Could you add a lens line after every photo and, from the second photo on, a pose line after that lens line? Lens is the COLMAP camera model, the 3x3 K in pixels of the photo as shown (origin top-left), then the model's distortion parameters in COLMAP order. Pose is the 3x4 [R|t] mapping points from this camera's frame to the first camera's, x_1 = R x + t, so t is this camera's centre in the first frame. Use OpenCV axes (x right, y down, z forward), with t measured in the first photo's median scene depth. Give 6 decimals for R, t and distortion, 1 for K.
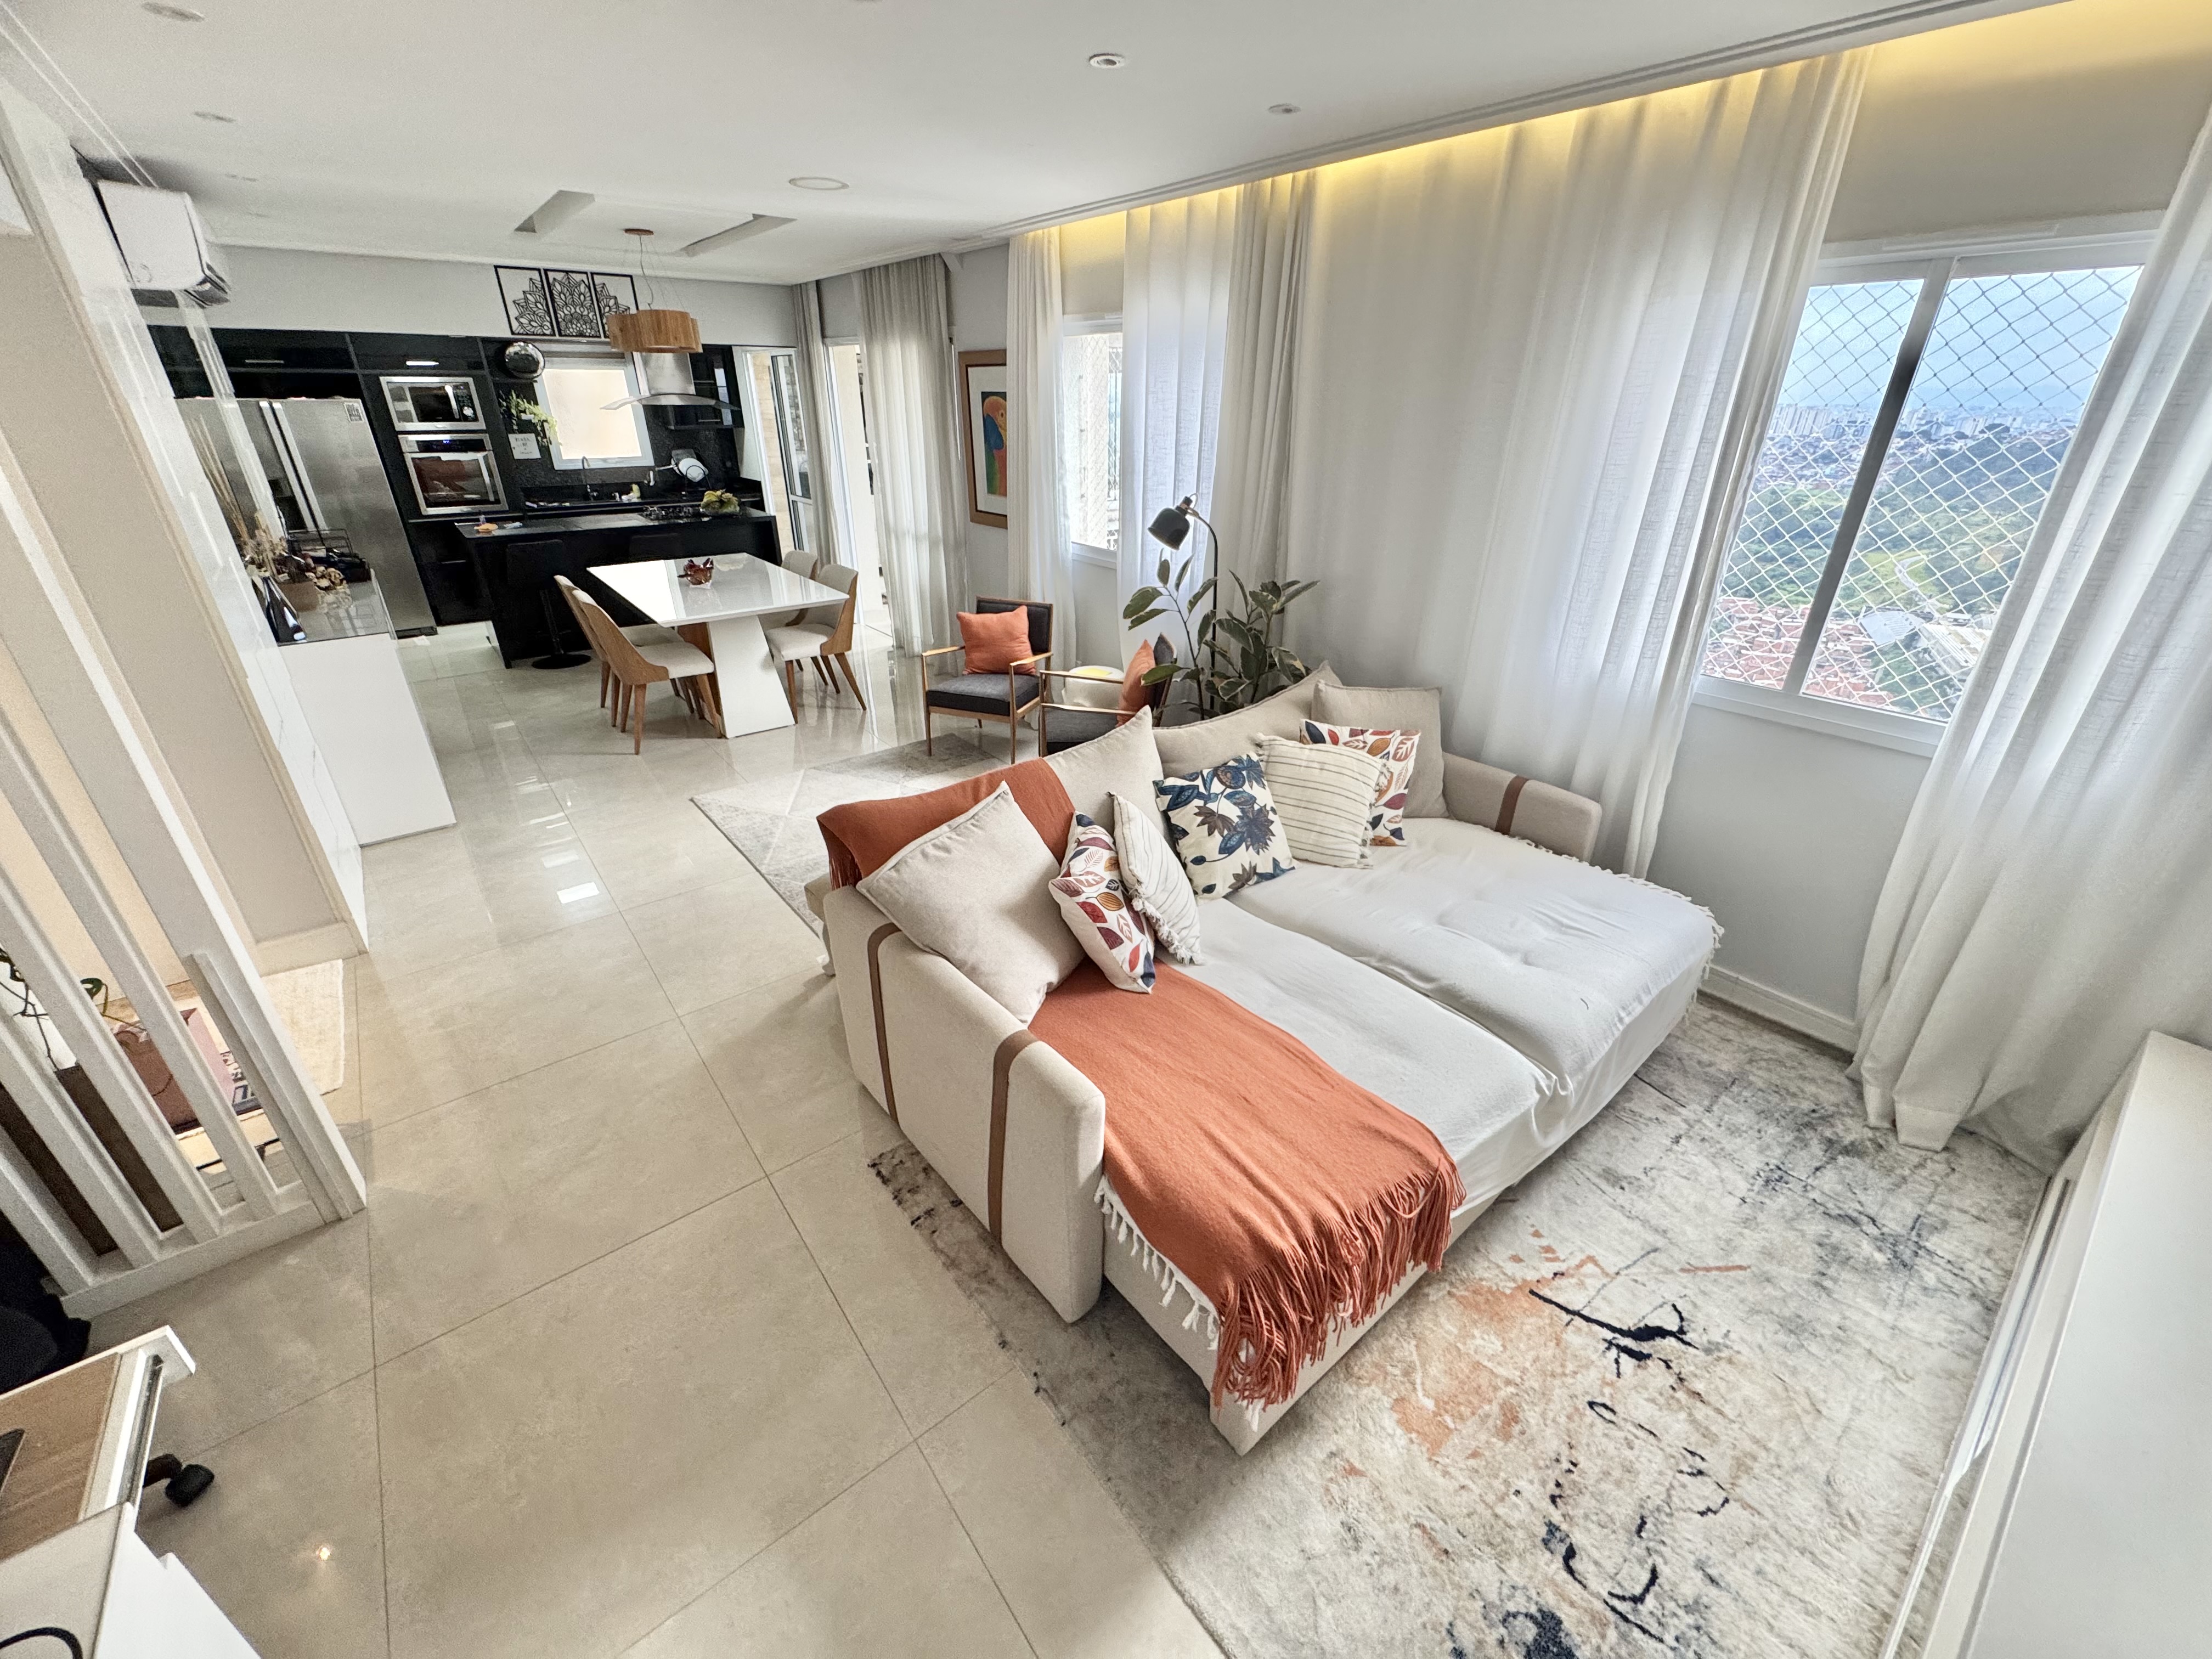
lens RADIAL K [[887.9, 0, 1106.0], [0, 887.9, 829.5], [0, 0, 1]] dist [-0.003740, -0.000278]
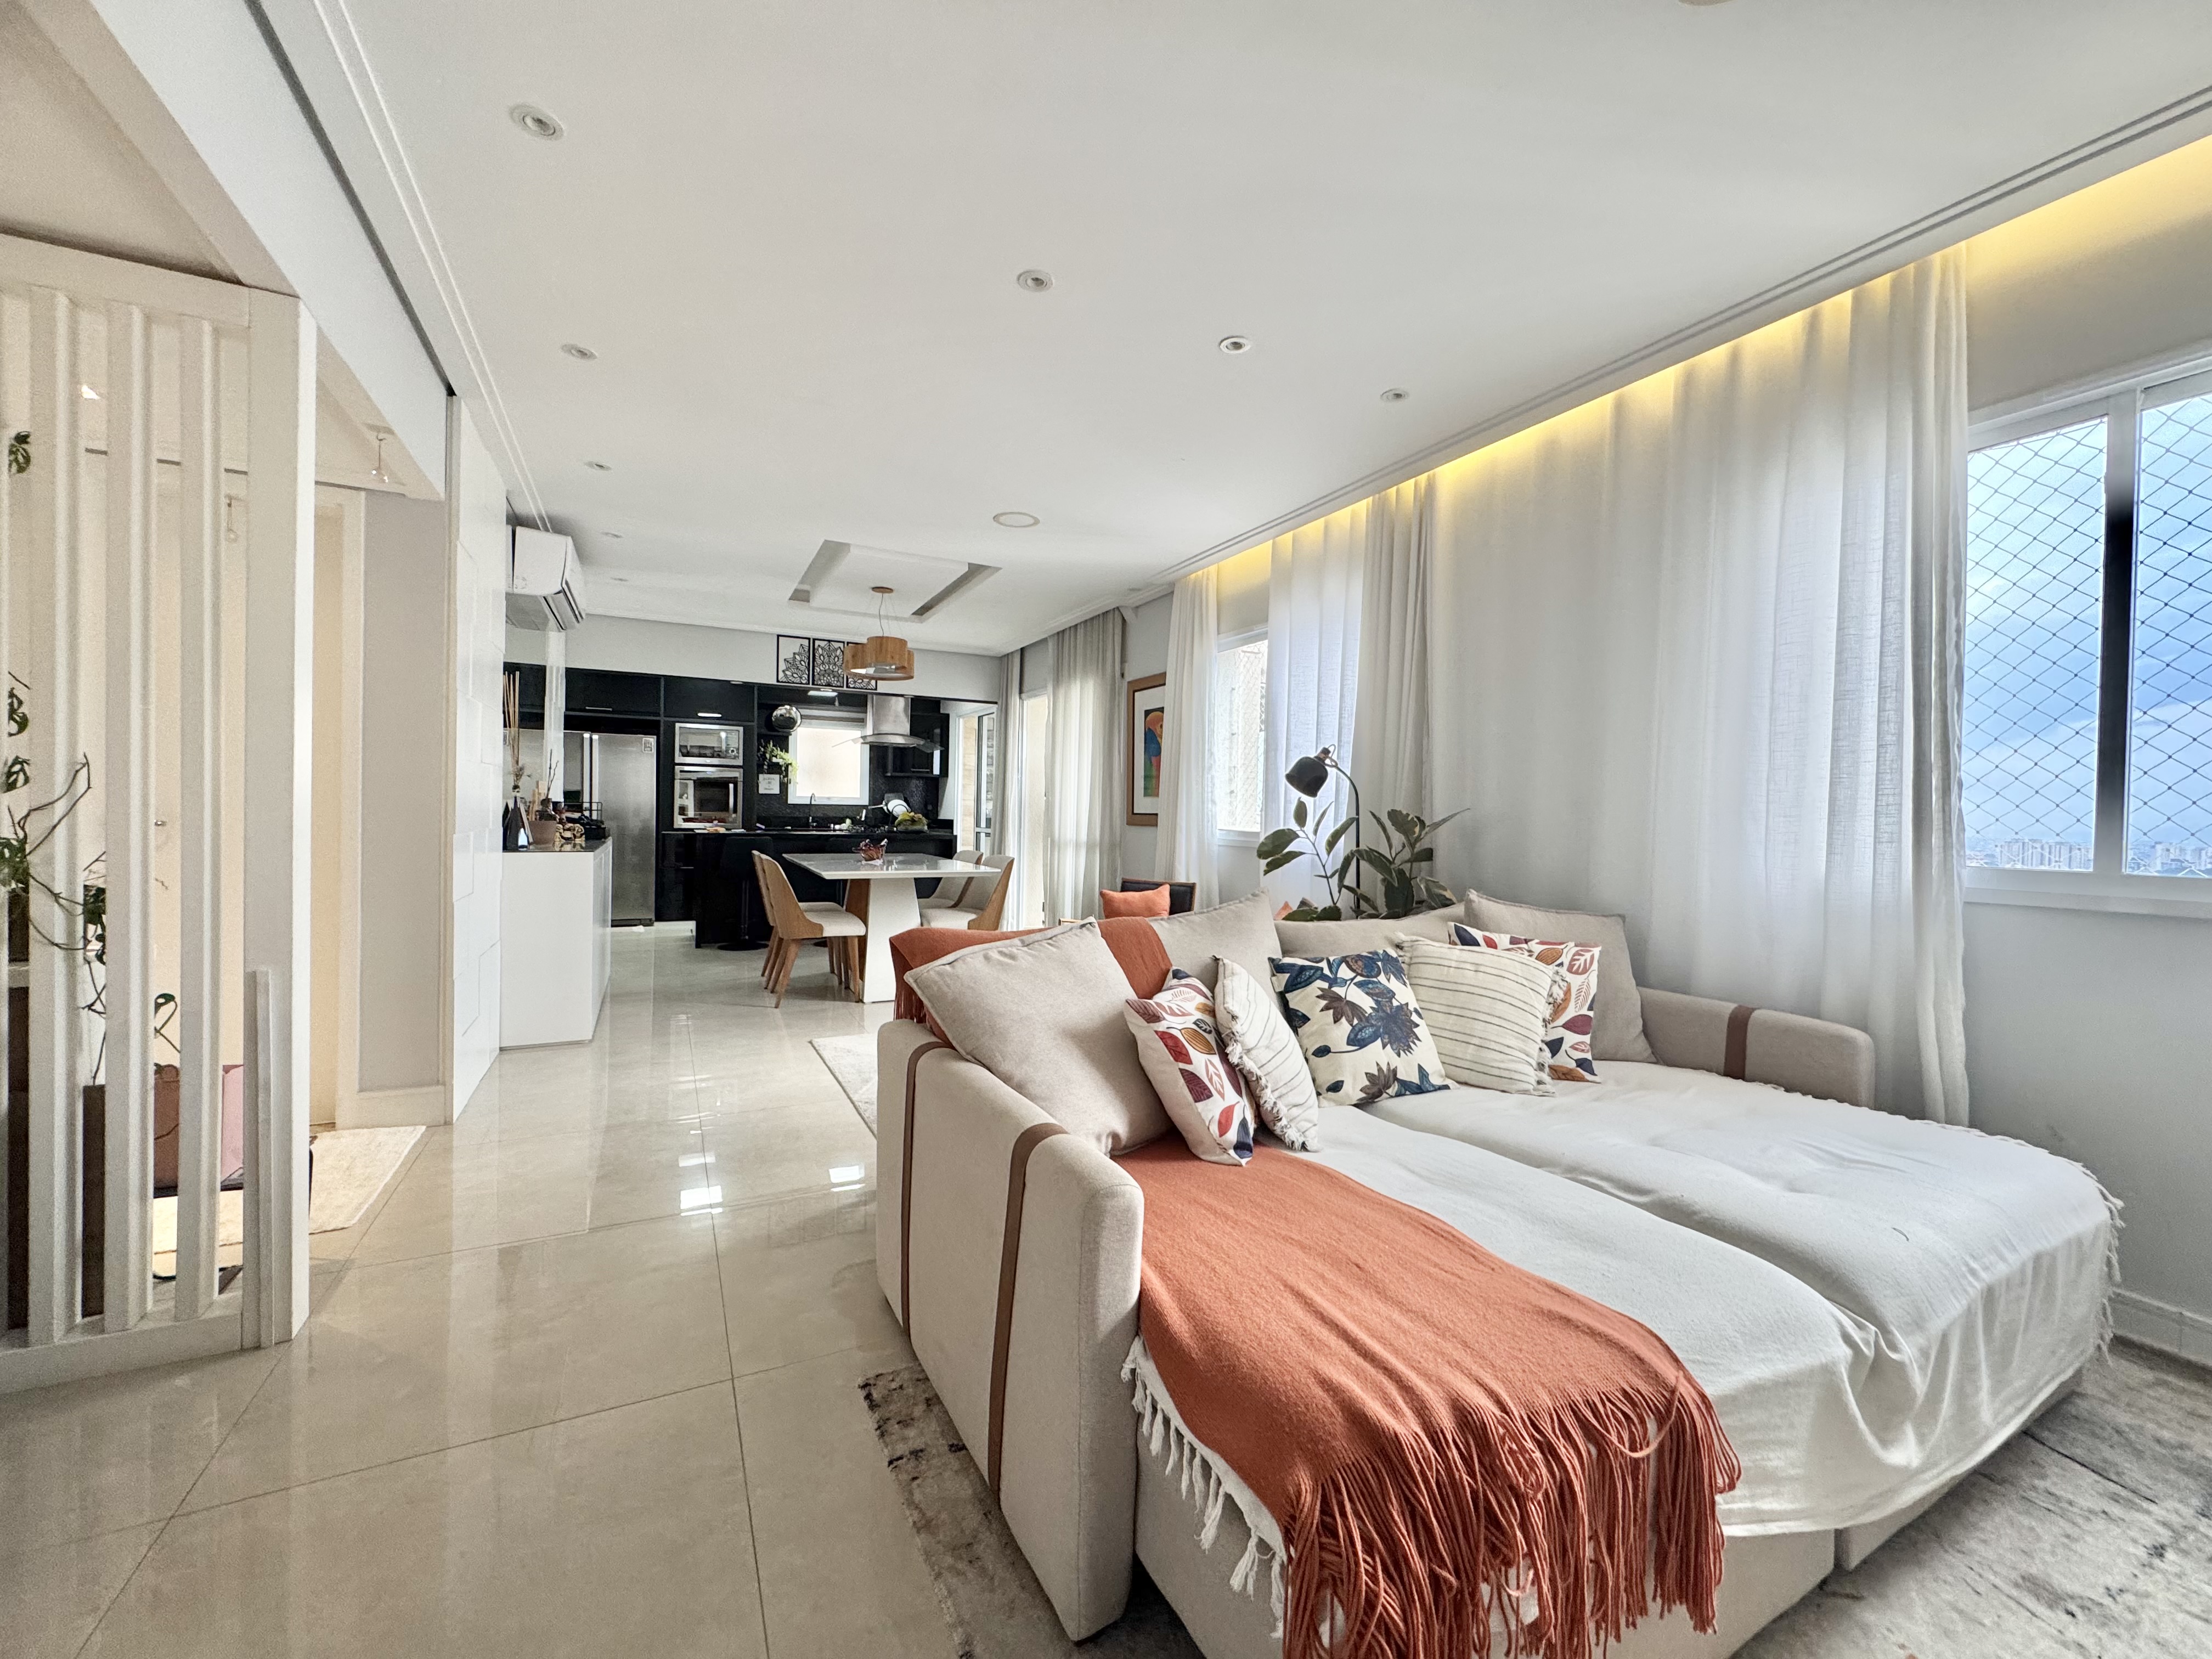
lens RADIAL K [[886.8, 0, 1102.2], [0, 886.8, 820.6], [0, 0, 1]] dist [-0.001893, -0.000028]
pose [[0.979395, 0.018076, -0.201145, 0.064791], [-0.103941, 0.899062, -0.425305, 0.209323], [0.173154, 0.437449, 0.882415, 0.139782]]
